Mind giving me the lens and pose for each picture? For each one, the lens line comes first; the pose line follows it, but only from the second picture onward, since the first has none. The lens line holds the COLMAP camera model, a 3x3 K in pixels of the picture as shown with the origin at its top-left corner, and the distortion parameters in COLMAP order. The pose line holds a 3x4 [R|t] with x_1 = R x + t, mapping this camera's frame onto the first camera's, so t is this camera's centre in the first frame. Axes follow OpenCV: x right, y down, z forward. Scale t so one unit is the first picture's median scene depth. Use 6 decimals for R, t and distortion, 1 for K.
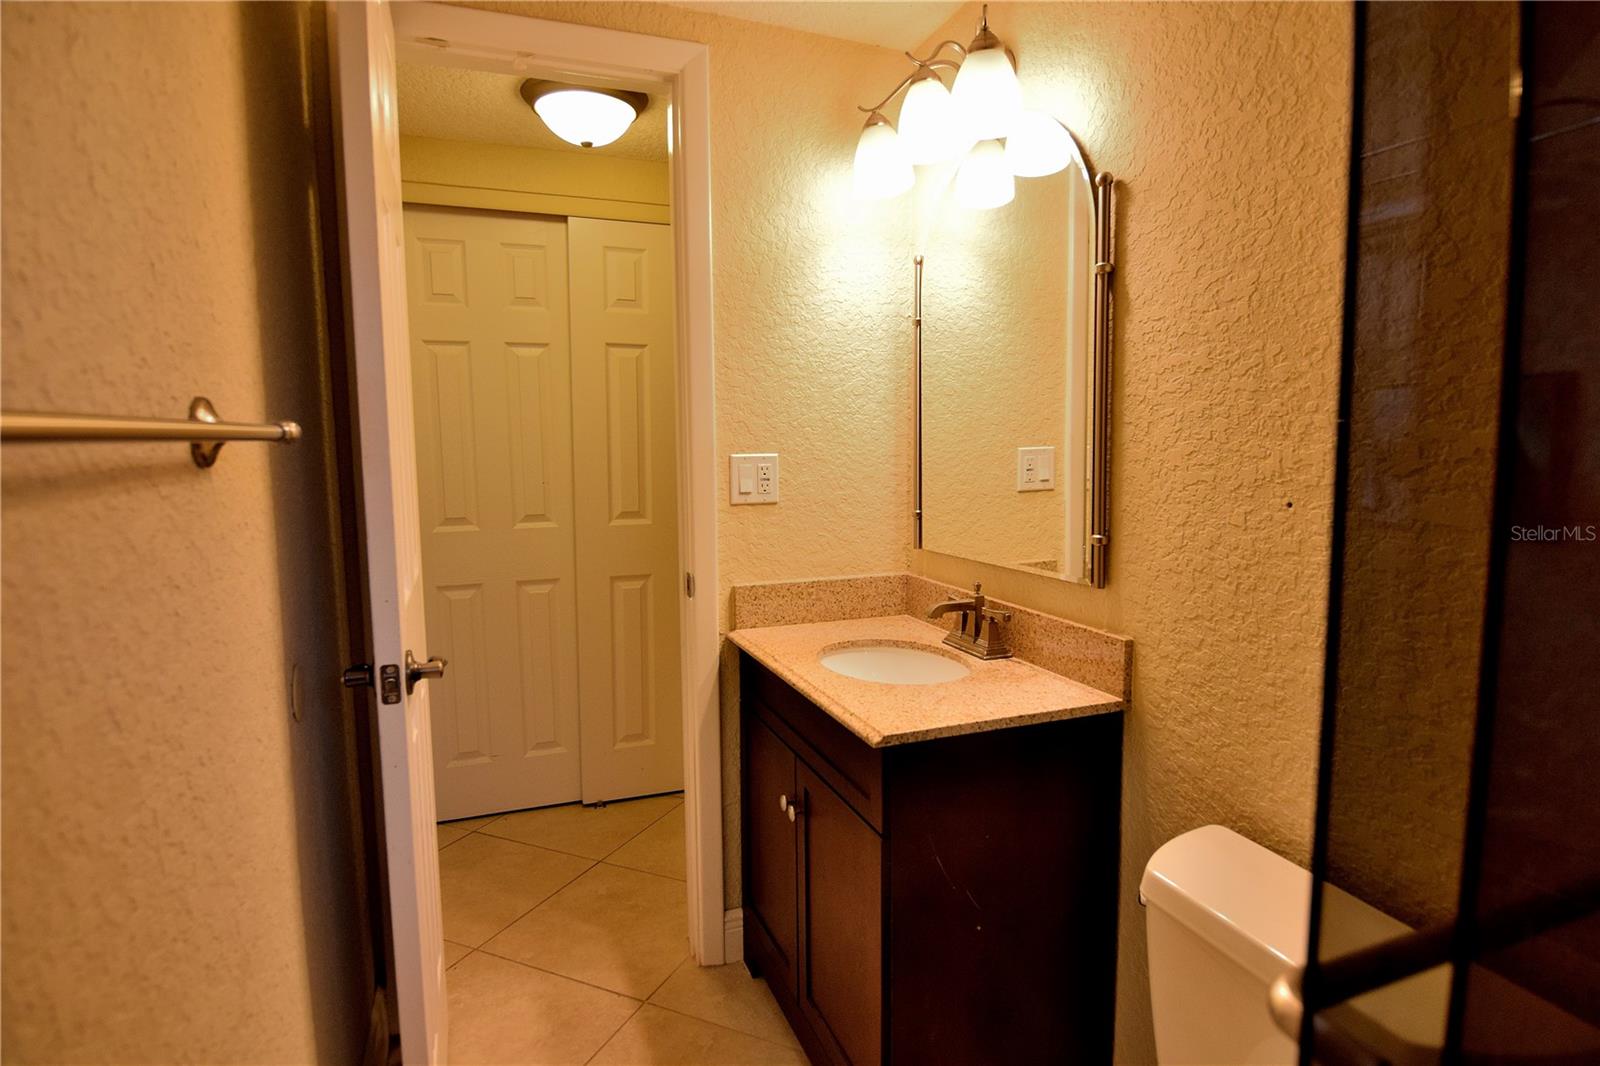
lens RADIAL K [[855.7, 0, 800.0], [0, 855.7, 533.0], [0, 0, 1]] dist [0.003110, -0.018409]
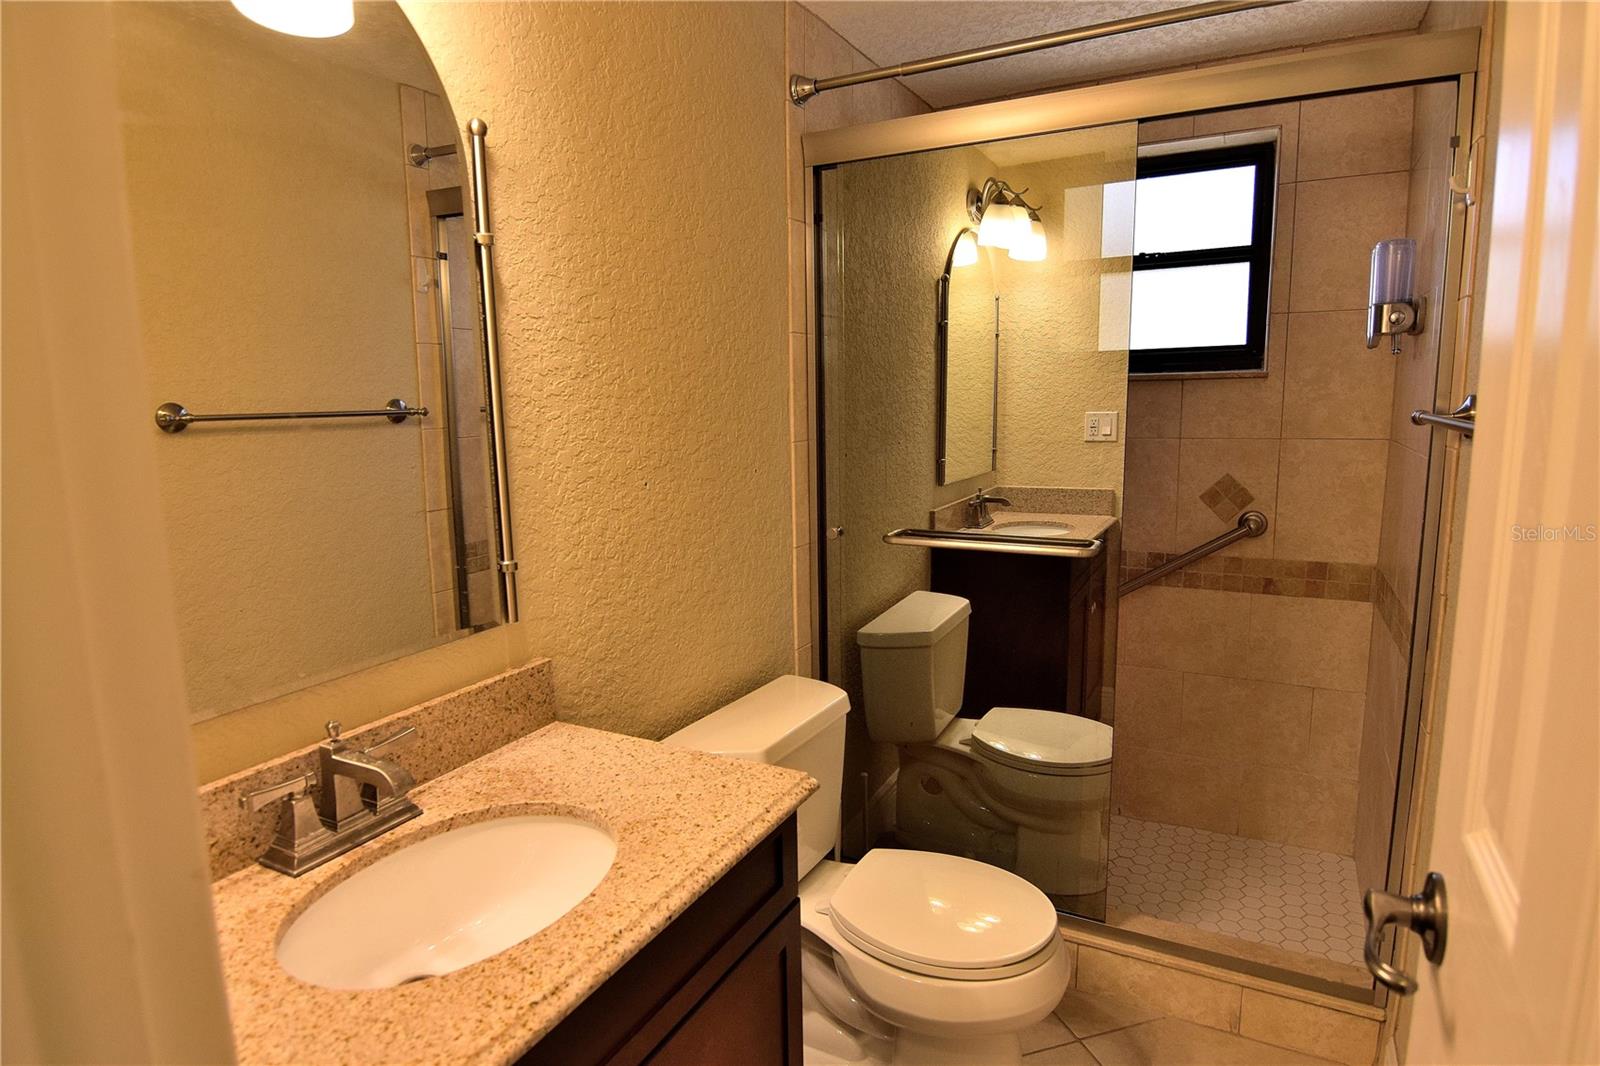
lens RADIAL K [[855.7, 0, 800.0], [0, 855.7, 533.0], [0, 0, 1]] dist [0.003110, -0.018409]
pose [[-0.648182, -0.098654, 0.755068, -0.521015], [0.109787, 0.969106, 0.220865, -0.196880], [-0.753529, 0.226057, -0.617326, 1.432792]]
